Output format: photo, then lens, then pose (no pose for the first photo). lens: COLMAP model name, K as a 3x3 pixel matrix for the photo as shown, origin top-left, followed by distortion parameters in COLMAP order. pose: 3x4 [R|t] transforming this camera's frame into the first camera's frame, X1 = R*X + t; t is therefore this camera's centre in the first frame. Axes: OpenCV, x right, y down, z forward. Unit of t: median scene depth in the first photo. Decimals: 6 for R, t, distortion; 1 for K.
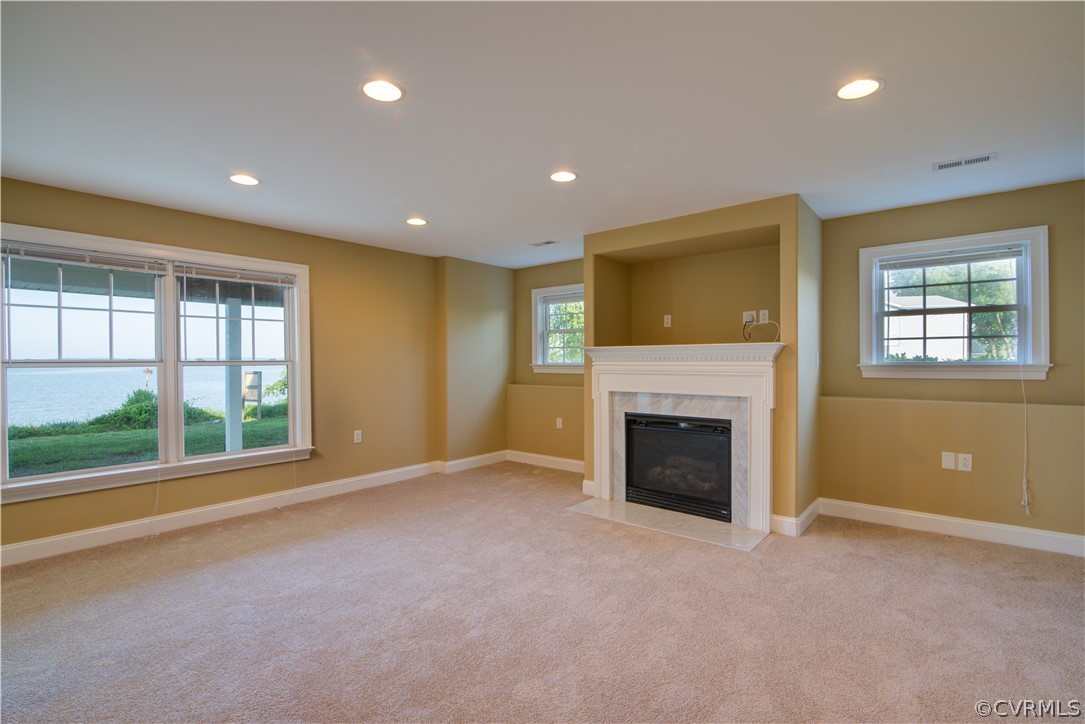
lens RADIAL K [[497.9, 0, 547.9], [0, 497.9, 365.1], [0, 0, 1]] dist [-0.018519, 0.000119]
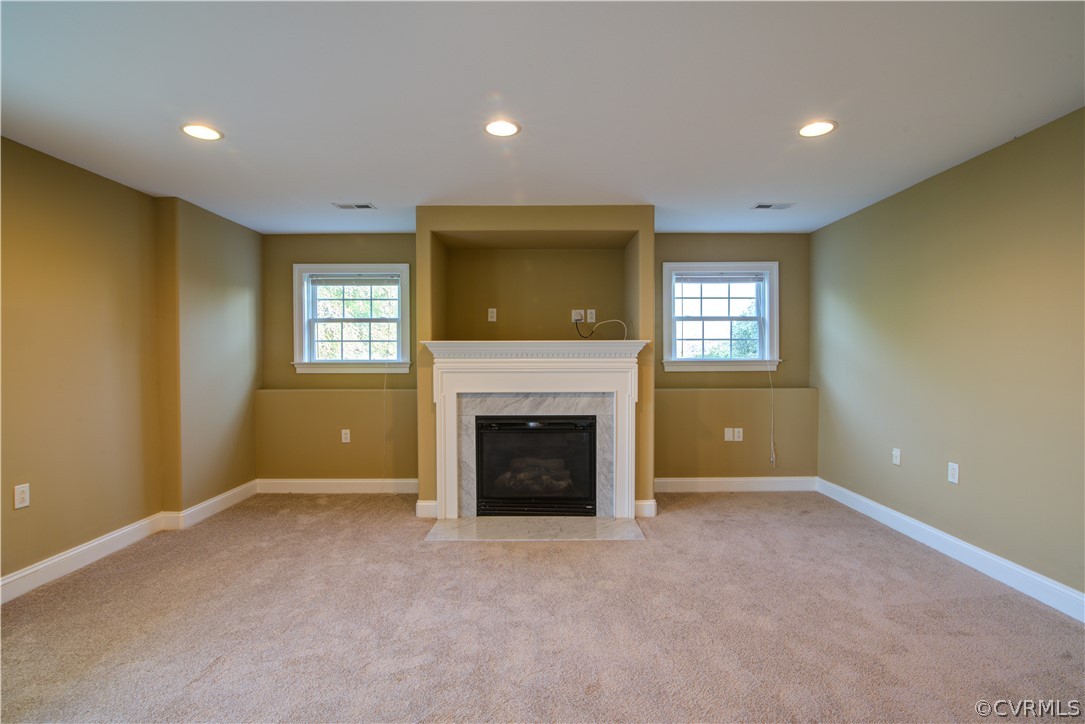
lens RADIAL K [[497.9, 0, 547.9], [0, 497.9, 365.1], [0, 0, 1]] dist [-0.018519, 0.000119]
pose [[0.769341, -0.009420, 0.638769, -0.334672], [0.005960, 0.999954, 0.007567, -0.001112], [-0.638810, -0.002014, 0.769362, 0.259229]]
